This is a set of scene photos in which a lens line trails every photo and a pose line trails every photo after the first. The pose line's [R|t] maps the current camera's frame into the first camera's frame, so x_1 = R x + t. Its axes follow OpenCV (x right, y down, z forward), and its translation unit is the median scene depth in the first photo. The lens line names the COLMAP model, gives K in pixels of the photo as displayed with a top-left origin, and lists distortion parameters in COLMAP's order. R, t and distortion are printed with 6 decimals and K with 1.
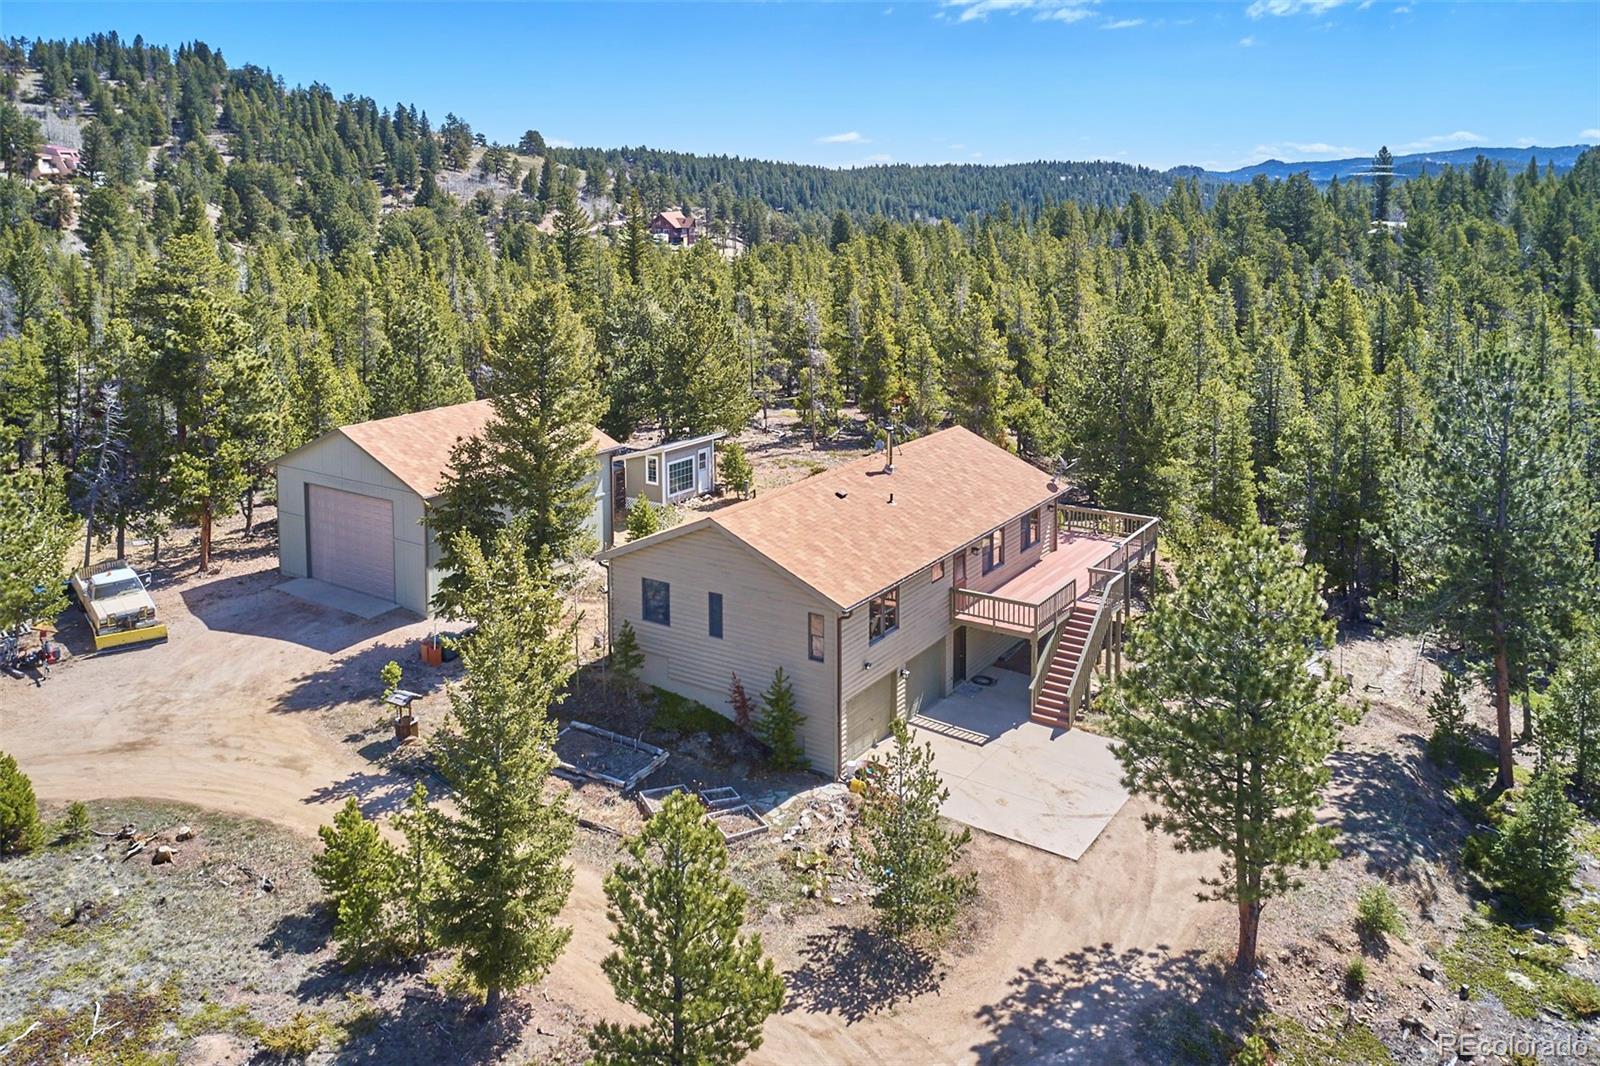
lens RADIAL K [[1265.8, 0, 769.6], [0, 1265.8, 313.5], [0, 0, 1]] dist [-0.025675, -0.004491]
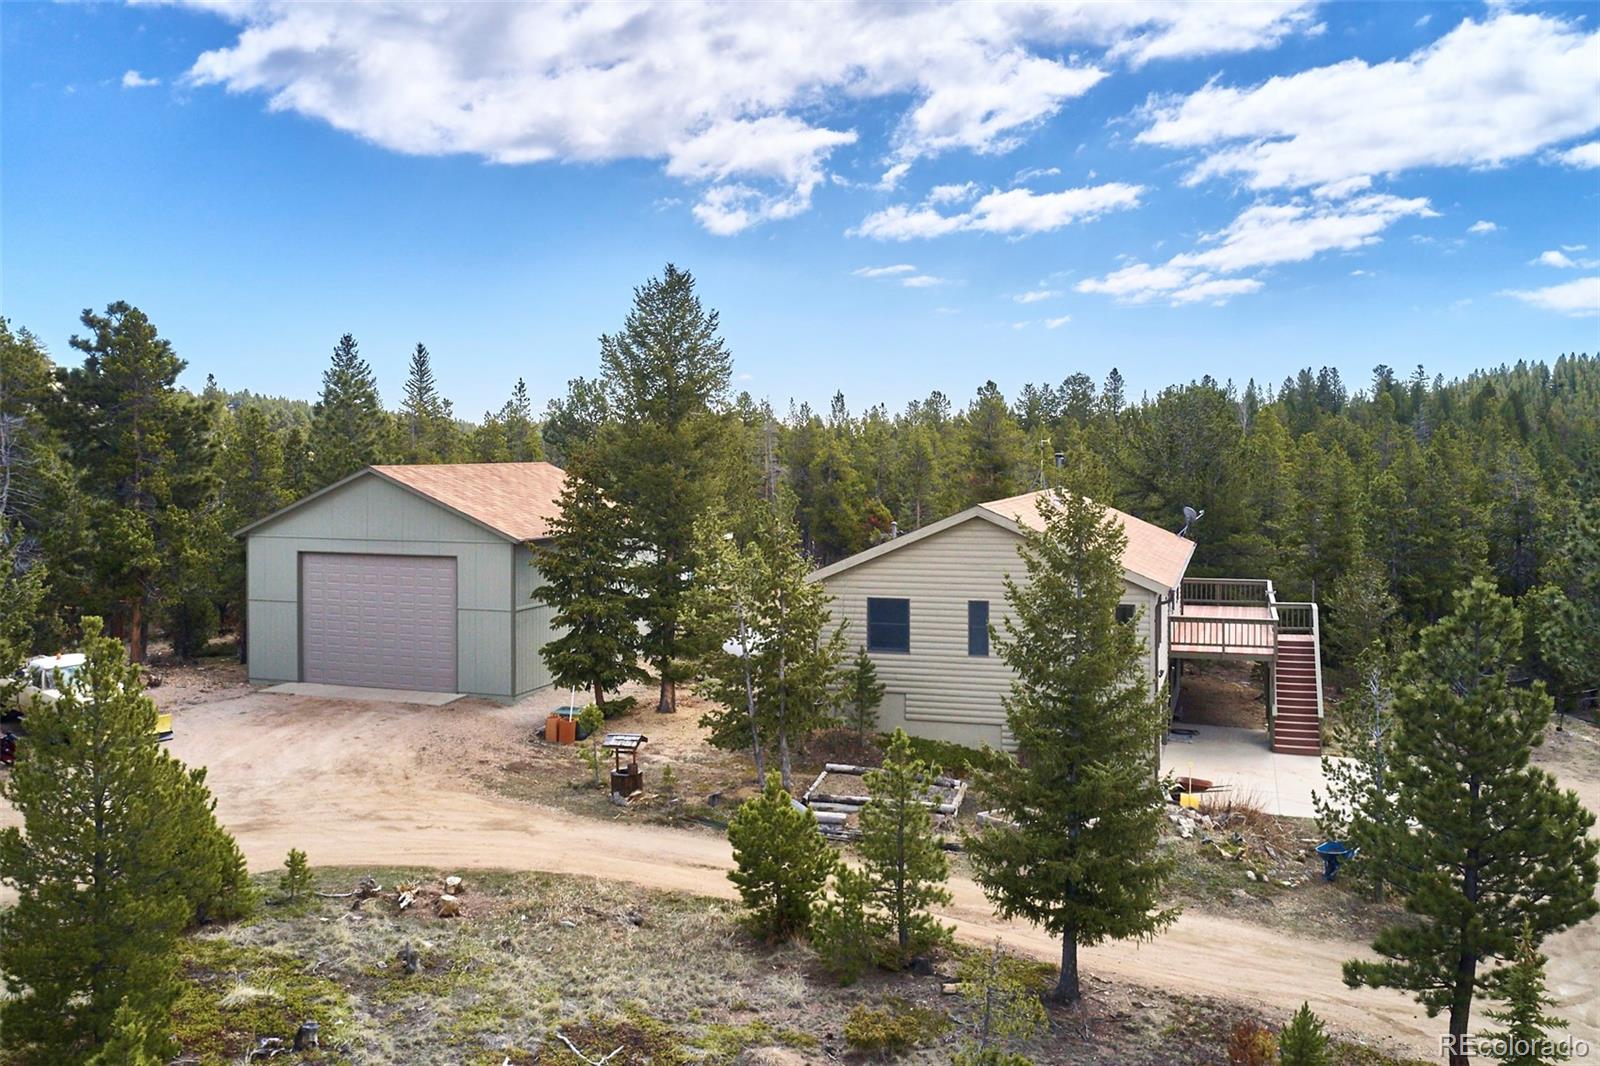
lens RADIAL K [[1411.0, 0, 803.2], [0, 1411.0, 463.7], [0, 0, 1]] dist [-0.047822, -0.003099]
pose [[0.956322, 0.005379, 0.292266, -0.399332], [0.020600, 0.996105, -0.085739, 0.195689], [-0.291589, 0.088015, 0.952486, 0.134403]]
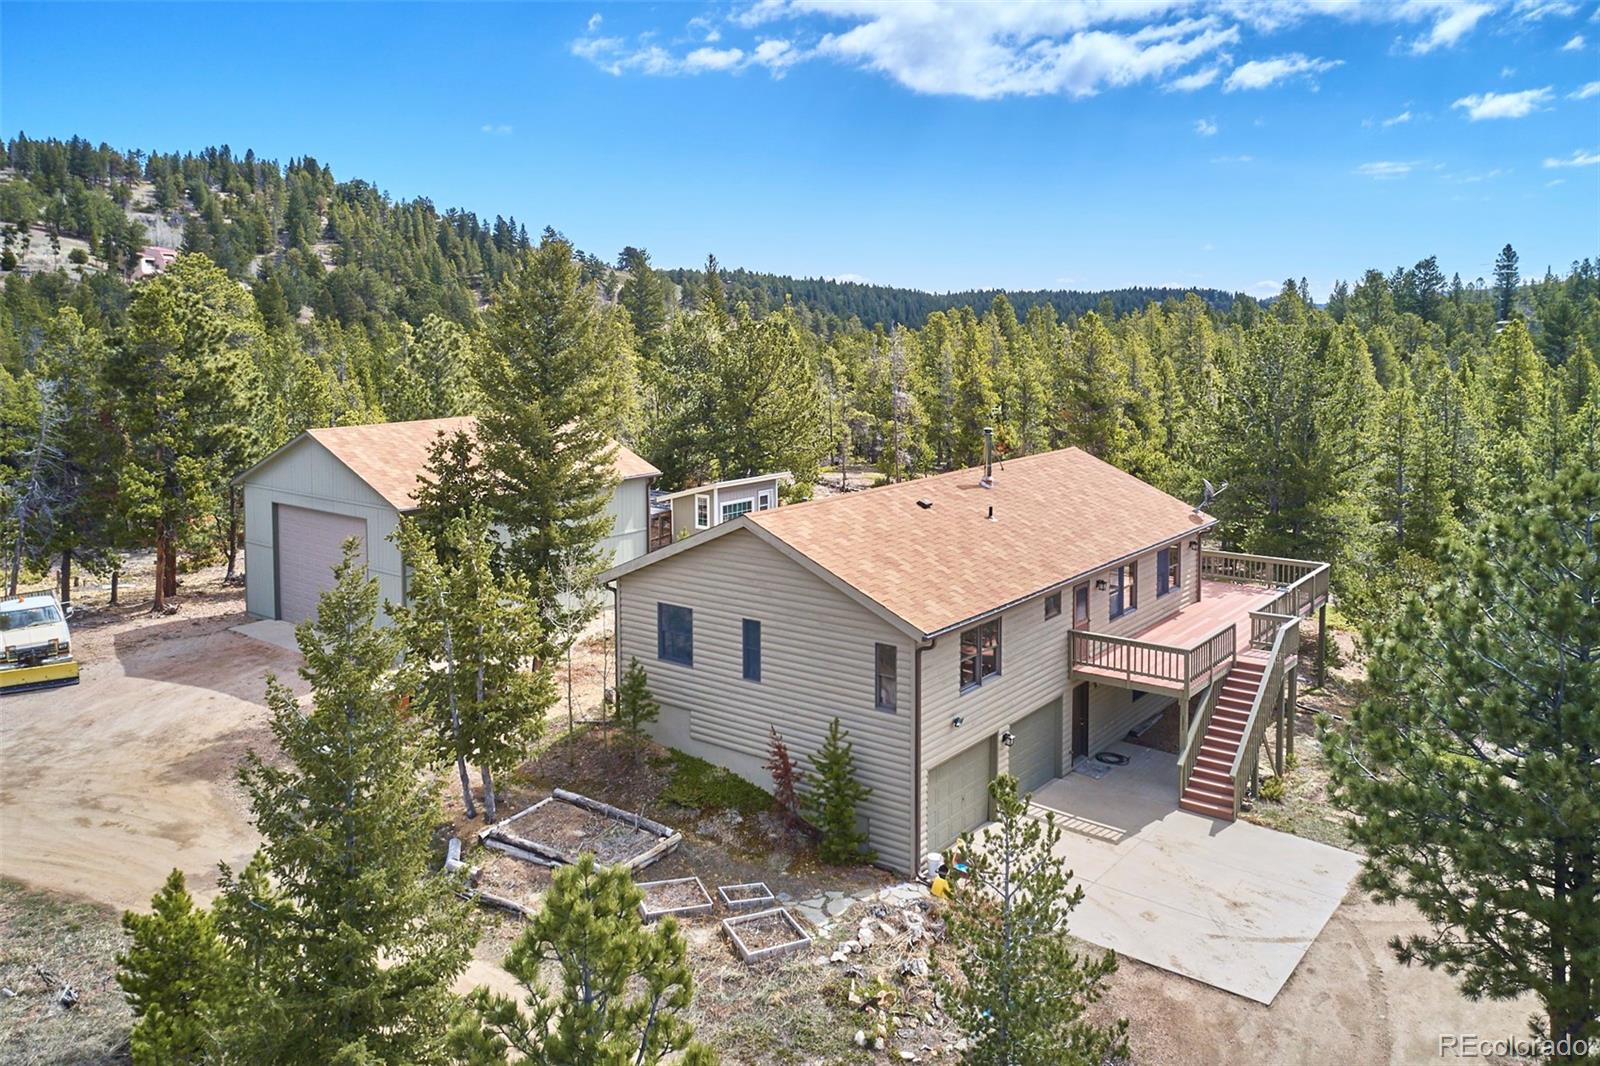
lens RADIAL K [[1250.9, 0, 793.8], [0, 1250.9, 388.3], [0, 0, 1]] dist [-0.026705, -0.007250]
pose [[0.998352, 0.008389, -0.056774, 0.020840], [-0.010534, 0.999238, -0.037591, 0.105809], [0.056416, 0.038127, 0.997679, 0.249524]]
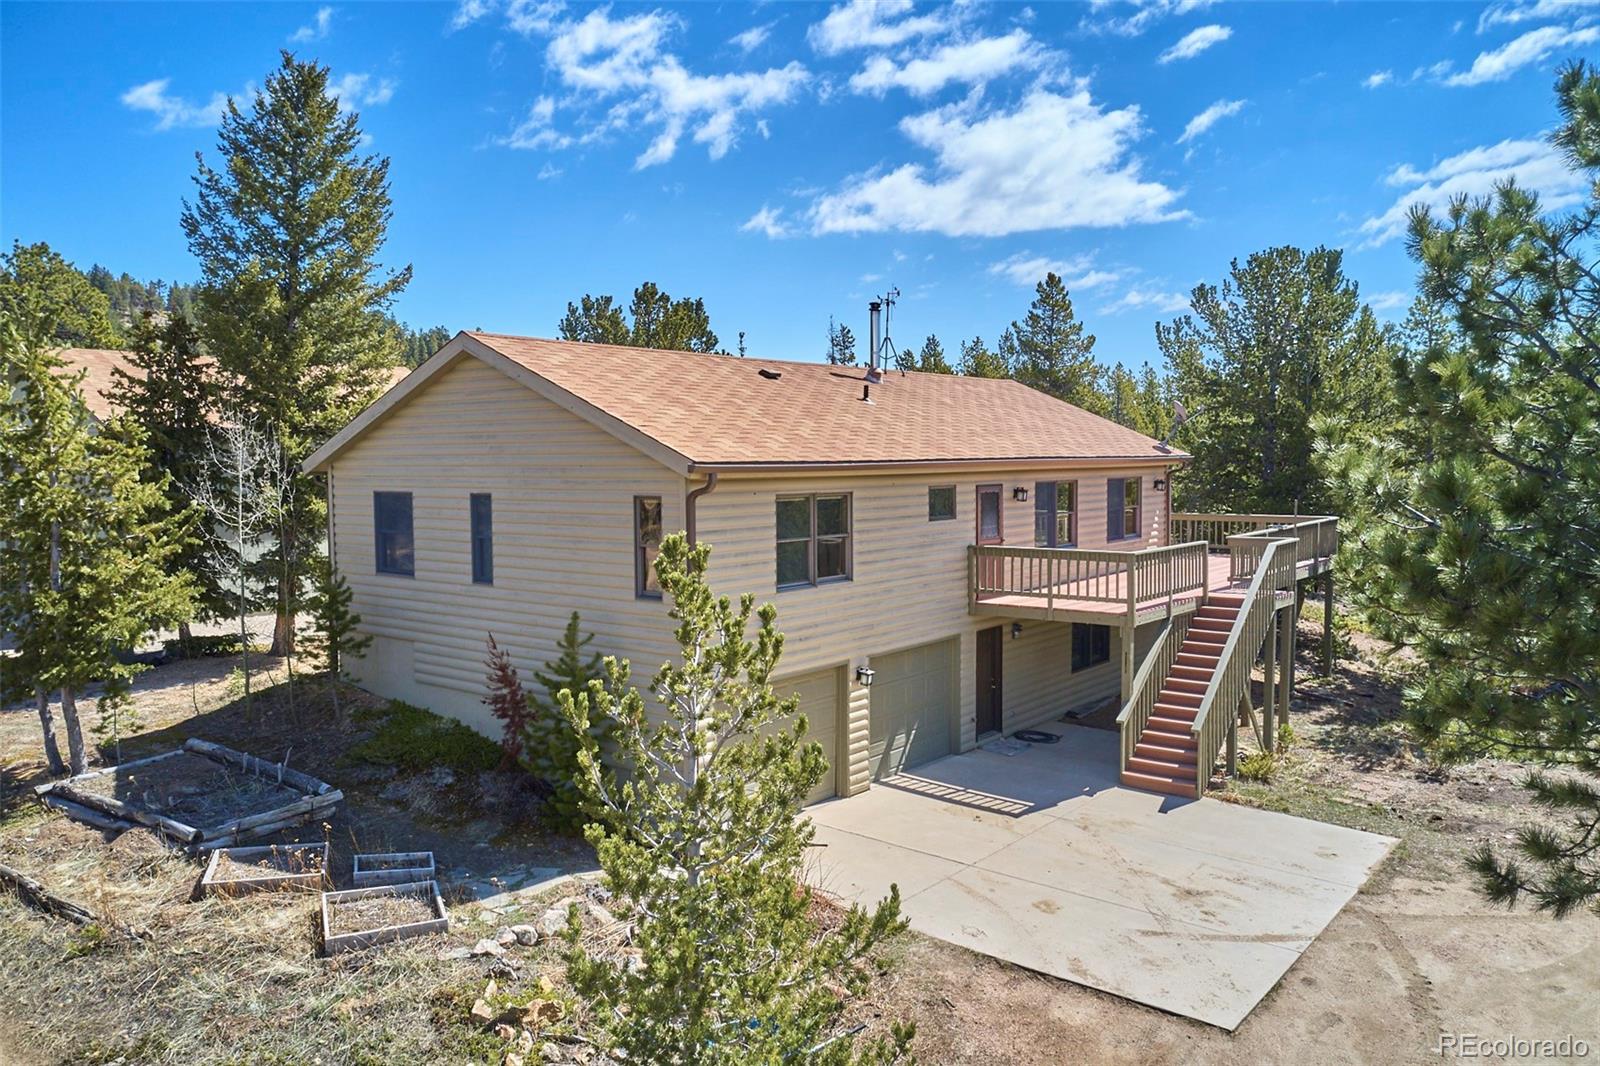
lens RADIAL K [[1218.4, 0, 800.0], [0, 1218.4, 533.0], [0, 0, 1]] dist [-0.033037, -0.002069]
pose [[0.997620, 0.006720, -0.068629, 0.110017], [-0.008967, 0.999432, -0.032481, 0.236086], [0.068372, 0.033019, 0.997113, 0.495015]]
